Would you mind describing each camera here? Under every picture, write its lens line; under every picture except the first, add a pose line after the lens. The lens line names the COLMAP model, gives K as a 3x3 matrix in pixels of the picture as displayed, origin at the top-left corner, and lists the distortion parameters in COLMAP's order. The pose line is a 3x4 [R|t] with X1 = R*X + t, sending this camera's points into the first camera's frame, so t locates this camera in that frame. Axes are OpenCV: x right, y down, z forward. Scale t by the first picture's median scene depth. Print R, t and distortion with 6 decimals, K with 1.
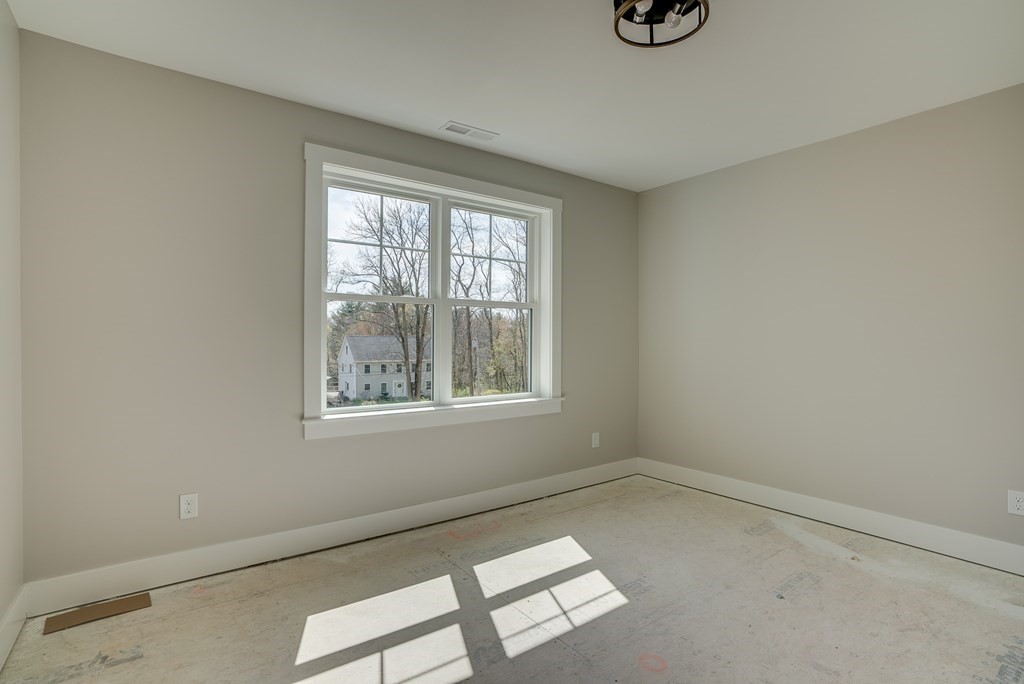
lens RADIAL K [[492.5, 0, 518.2], [0, 492.5, 339.1], [0, 0, 1]] dist [-0.047527, 0.014386]
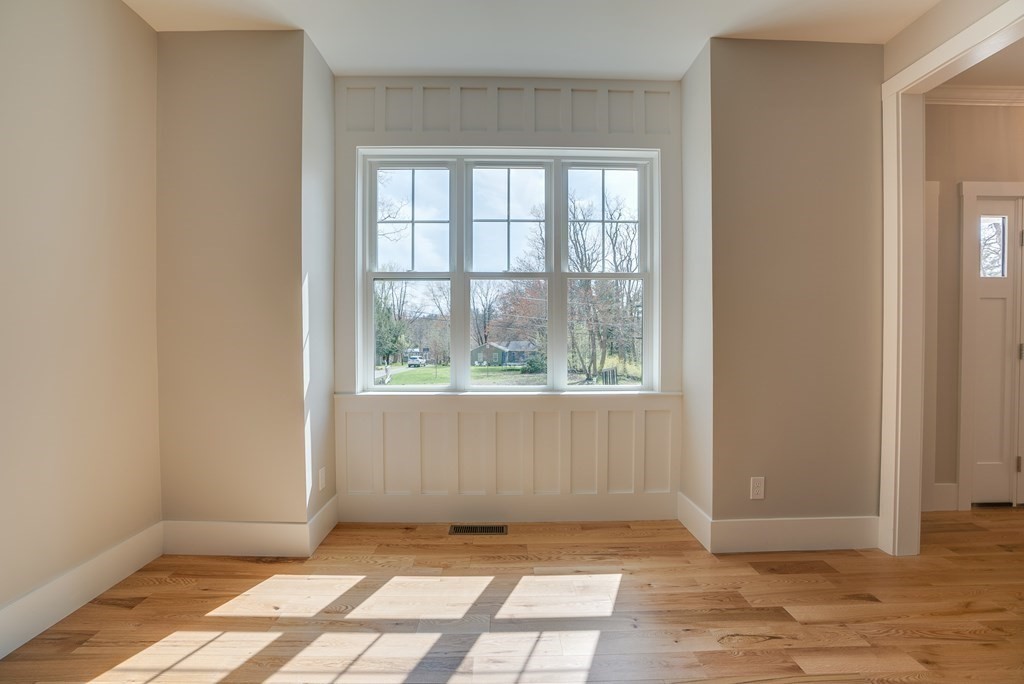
lens RADIAL K [[492.5, 0, 517.4], [0, 492.5, 336.5], [0, 0, 1]] dist [-0.047527, 0.014386]
pose [[0.820892, 0.025518, -0.570514, 0.352165], [-0.004686, 0.999269, 0.037952, -0.000392], [0.571065, -0.028481, 0.820411, 0.255662]]
